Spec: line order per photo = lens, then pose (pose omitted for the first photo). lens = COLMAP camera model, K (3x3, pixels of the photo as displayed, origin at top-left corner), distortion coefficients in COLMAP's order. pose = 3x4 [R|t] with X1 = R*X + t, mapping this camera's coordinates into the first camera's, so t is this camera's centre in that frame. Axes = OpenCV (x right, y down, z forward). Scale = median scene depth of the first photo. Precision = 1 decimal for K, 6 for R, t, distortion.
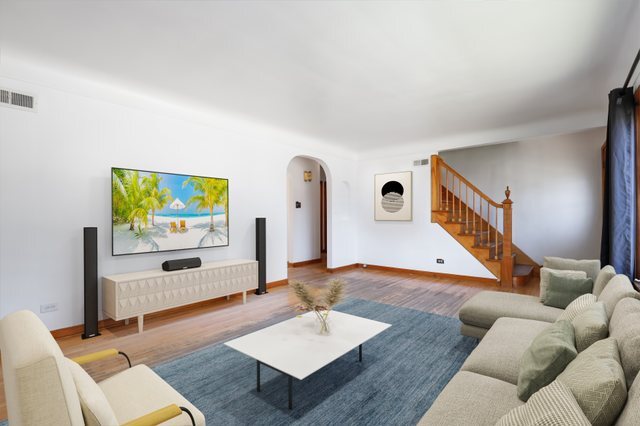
lens RADIAL K [[295.8, 0, 323.2], [0, 295.8, 215.2], [0, 0, 1]] dist [-0.016157, 0.003963]
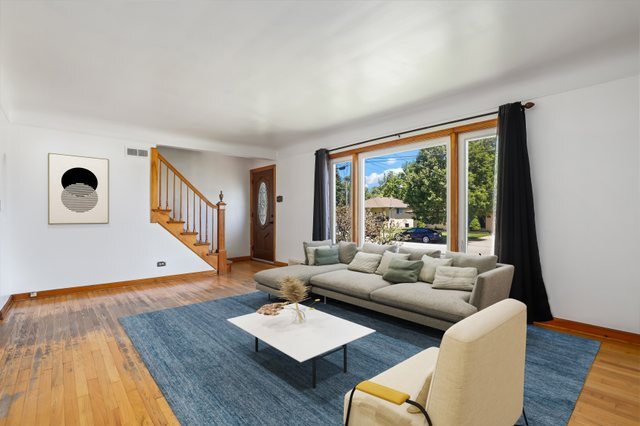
lens RADIAL K [[295.8, 0, 323.2], [0, 295.8, 215.2], [0, 0, 1]] dist [-0.016157, 0.003963]
pose [[0.166068, -0.003572, 0.986108, -0.433528], [0.001603, 0.999993, 0.003352, -0.001132], [-0.986113, 0.001024, 0.166073, 0.336120]]
